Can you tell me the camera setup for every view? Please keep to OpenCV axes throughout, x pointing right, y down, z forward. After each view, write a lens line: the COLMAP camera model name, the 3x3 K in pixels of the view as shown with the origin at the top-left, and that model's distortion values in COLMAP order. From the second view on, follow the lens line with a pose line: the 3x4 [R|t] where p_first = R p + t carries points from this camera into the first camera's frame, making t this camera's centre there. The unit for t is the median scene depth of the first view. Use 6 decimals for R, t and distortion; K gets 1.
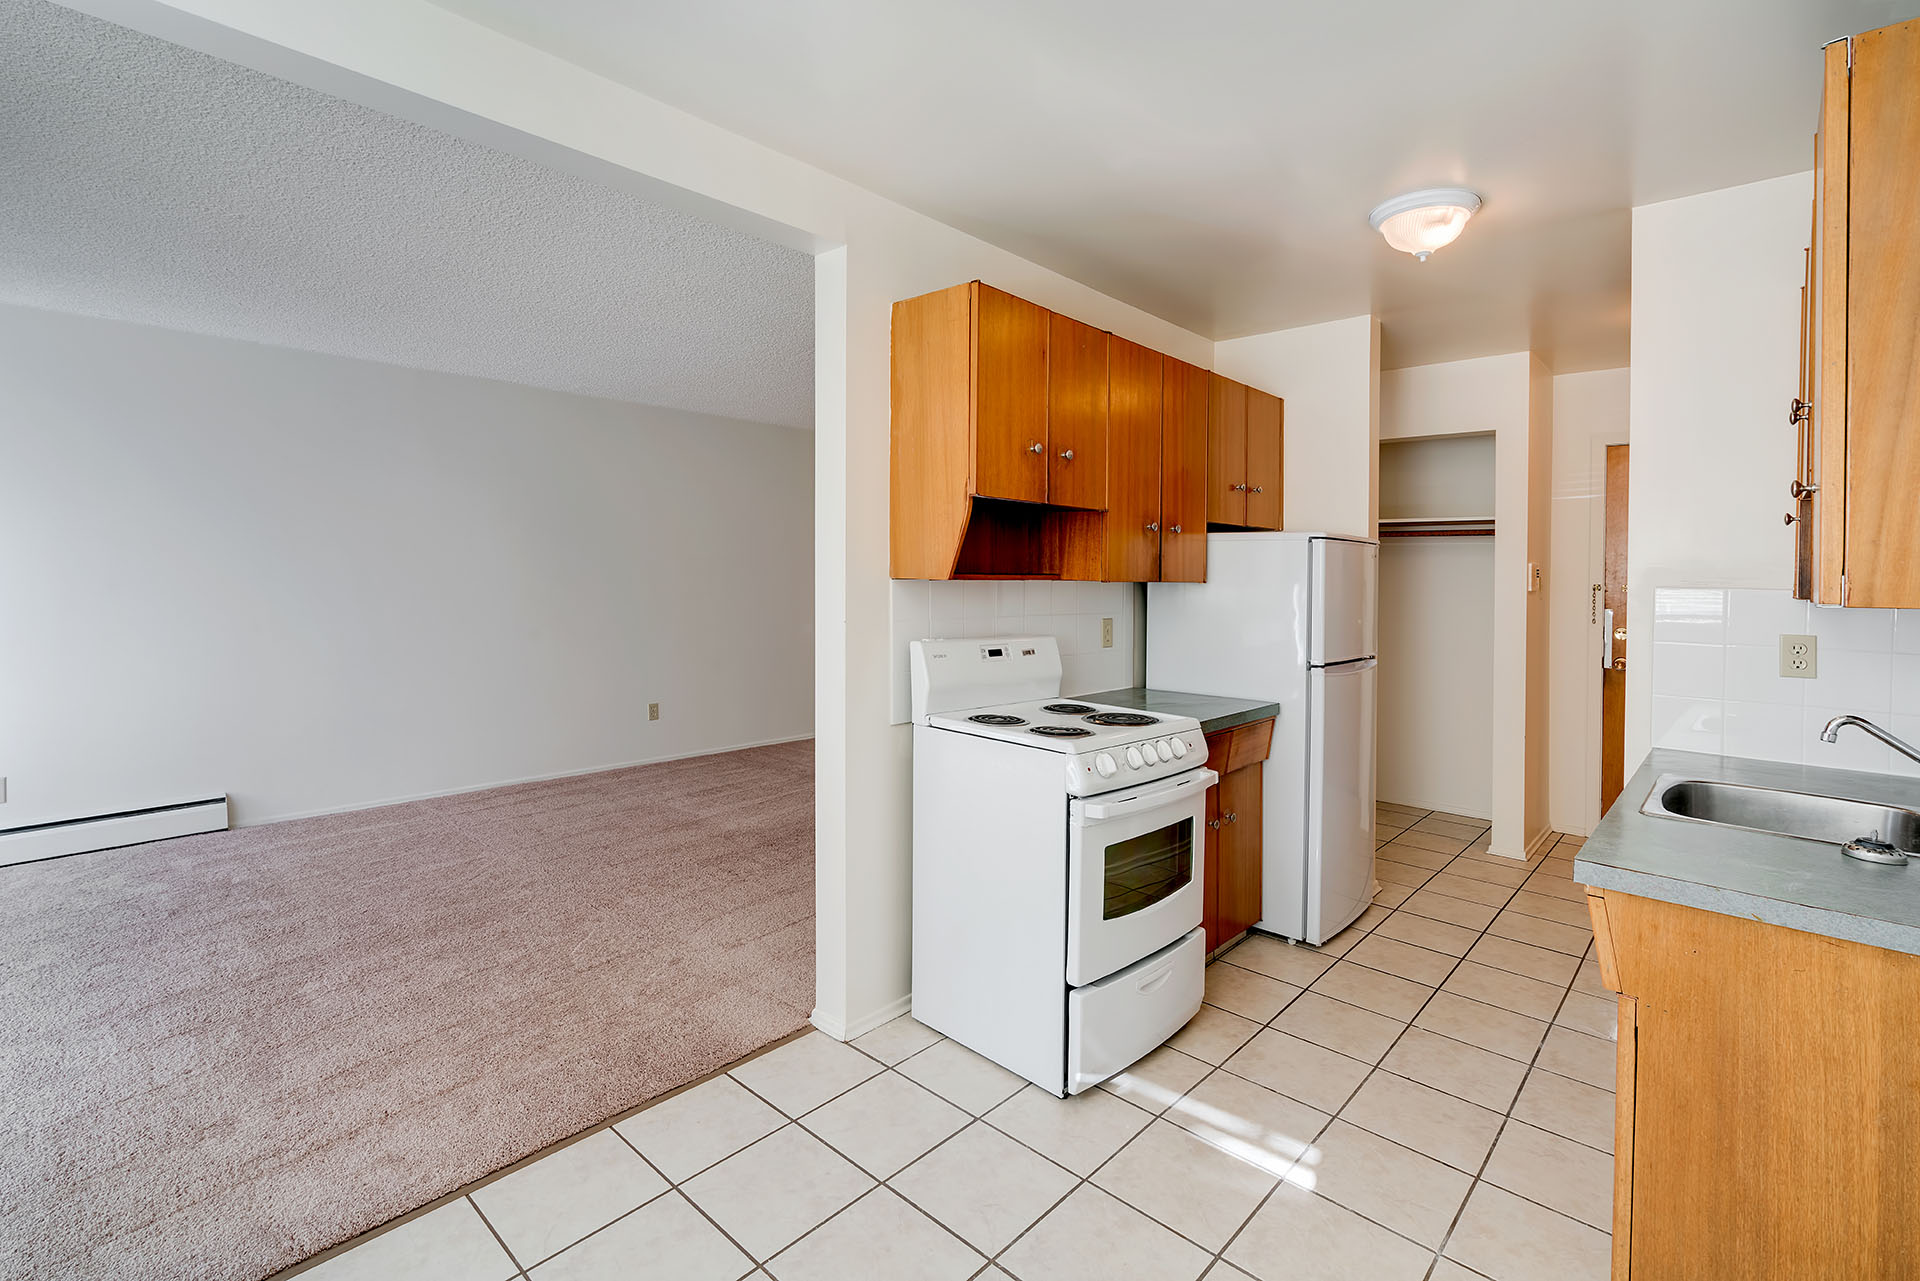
lens RADIAL K [[913.0, 0, 892.5], [0, 913.0, 578.0], [0, 0, 1]] dist [-0.008304, 0.002982]
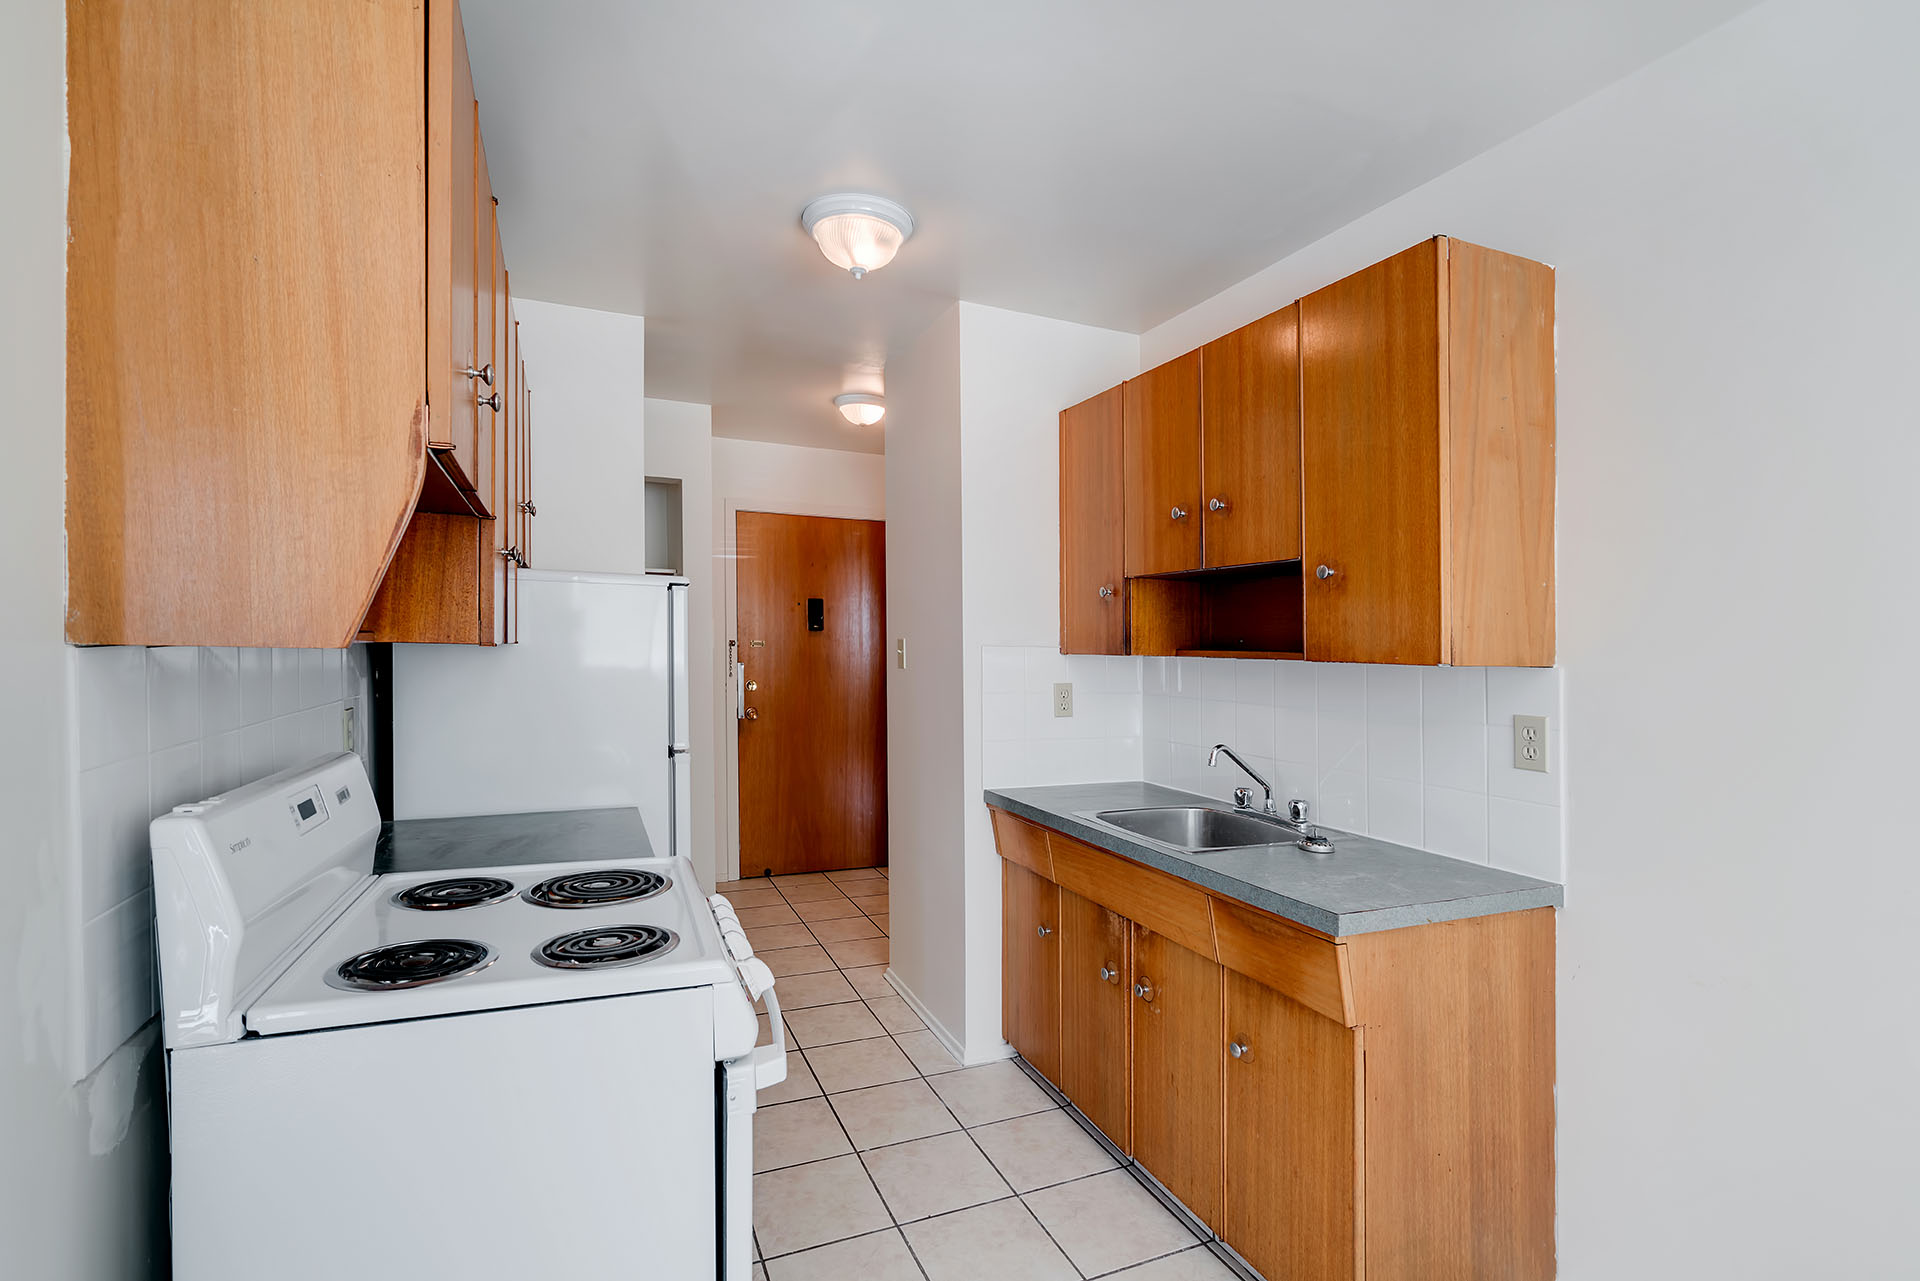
lens RADIAL K [[913.0, 0, 980.9], [0, 913.0, 629.6], [0, 0, 1]] dist [-0.008304, 0.002982]
pose [[0.333881, 0.004819, 0.942603, -0.207819], [-0.006705, 0.999974, -0.002737, -0.006250], [-0.942591, -0.005406, 0.333905, 0.584757]]
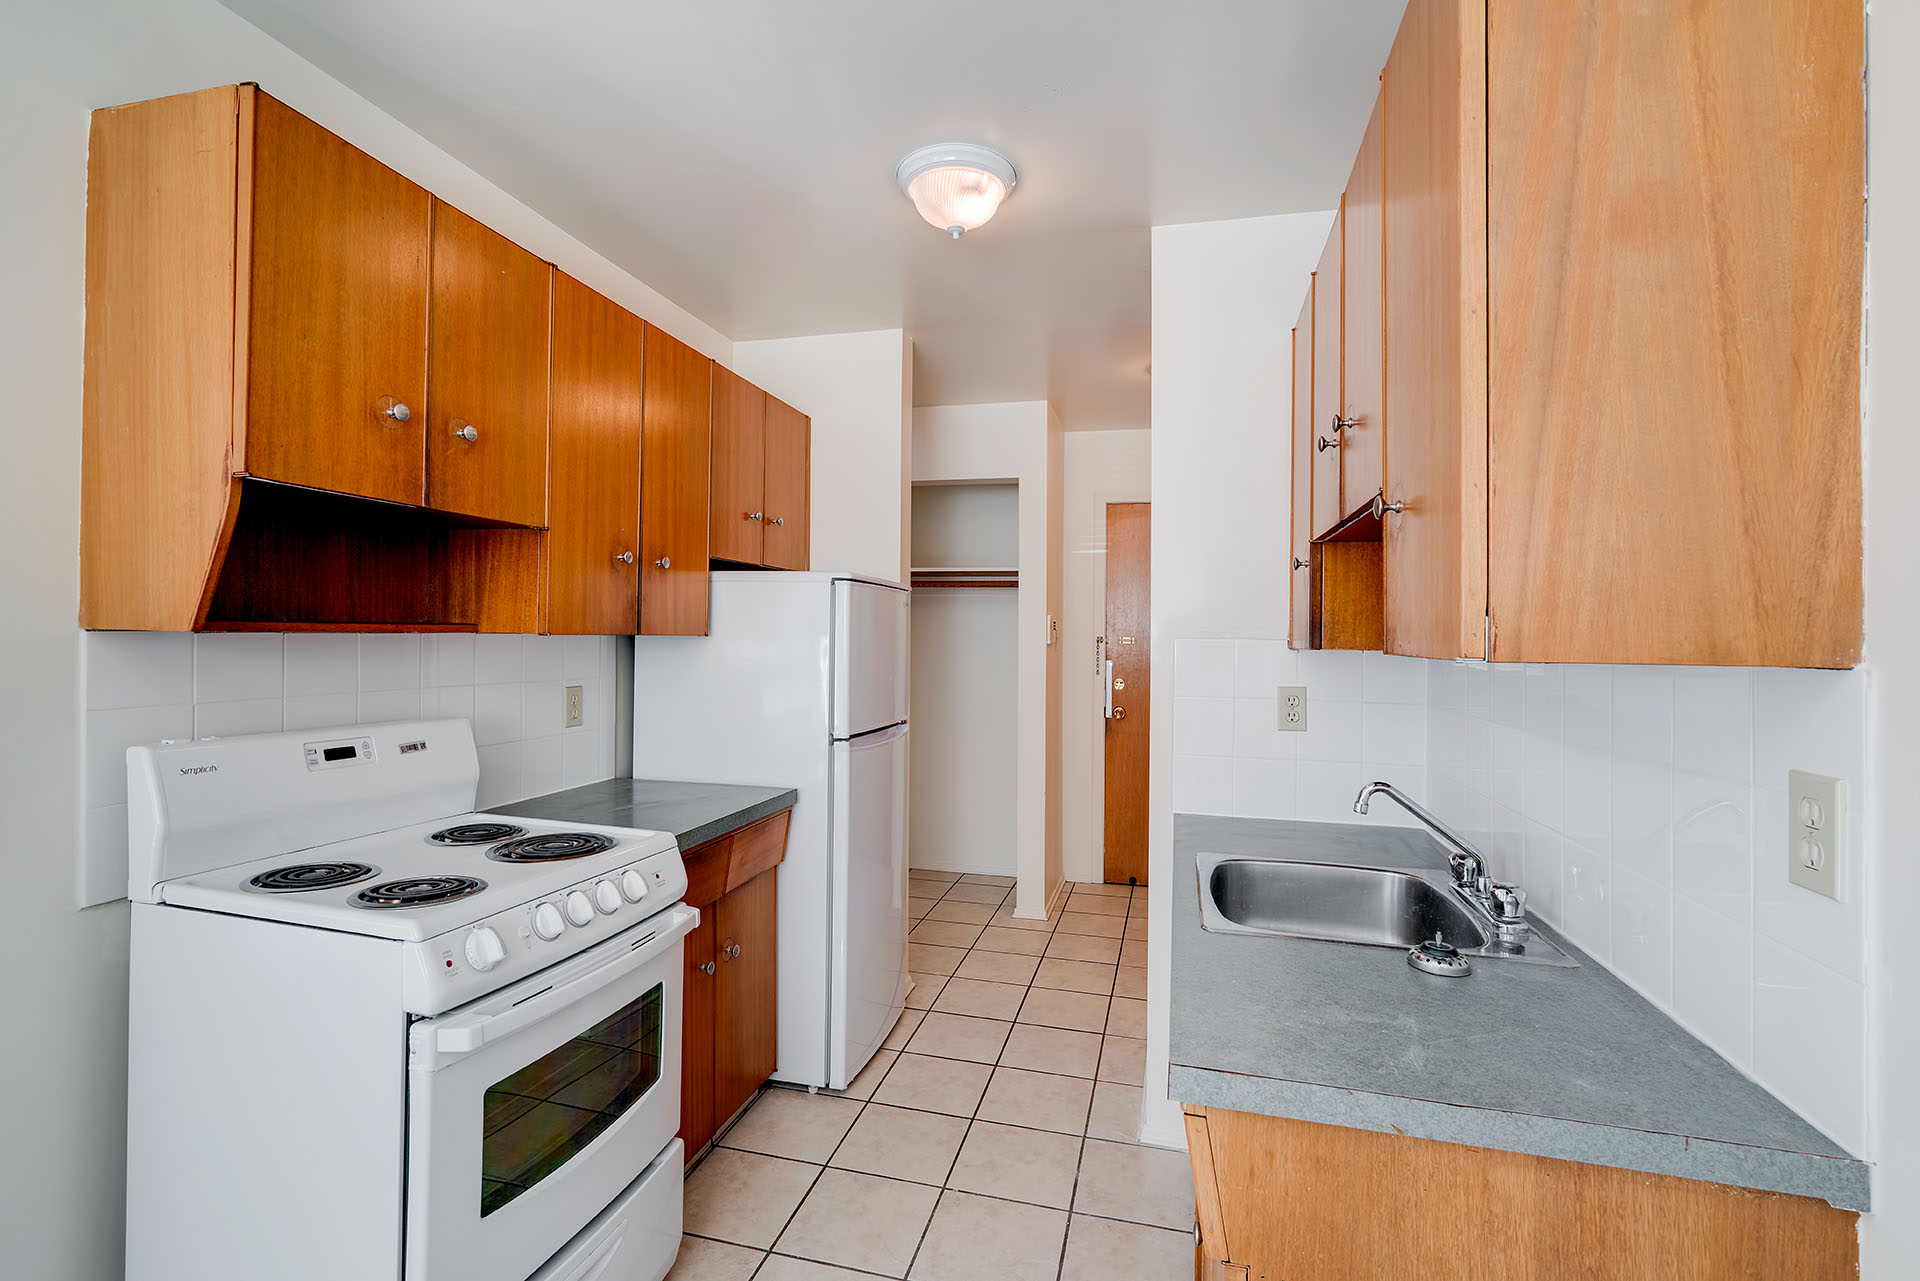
lens RADIAL K [[913.0, 0, 960.2], [0, 913.0, 631.4], [0, 0, 1]] dist [-0.008304, 0.002982]
pose [[0.859312, -0.000824, 0.511451, 0.168474], [0.002305, 0.999995, -0.002263, 0.004474], [-0.511447, 0.003123, 0.859309, 0.296521]]
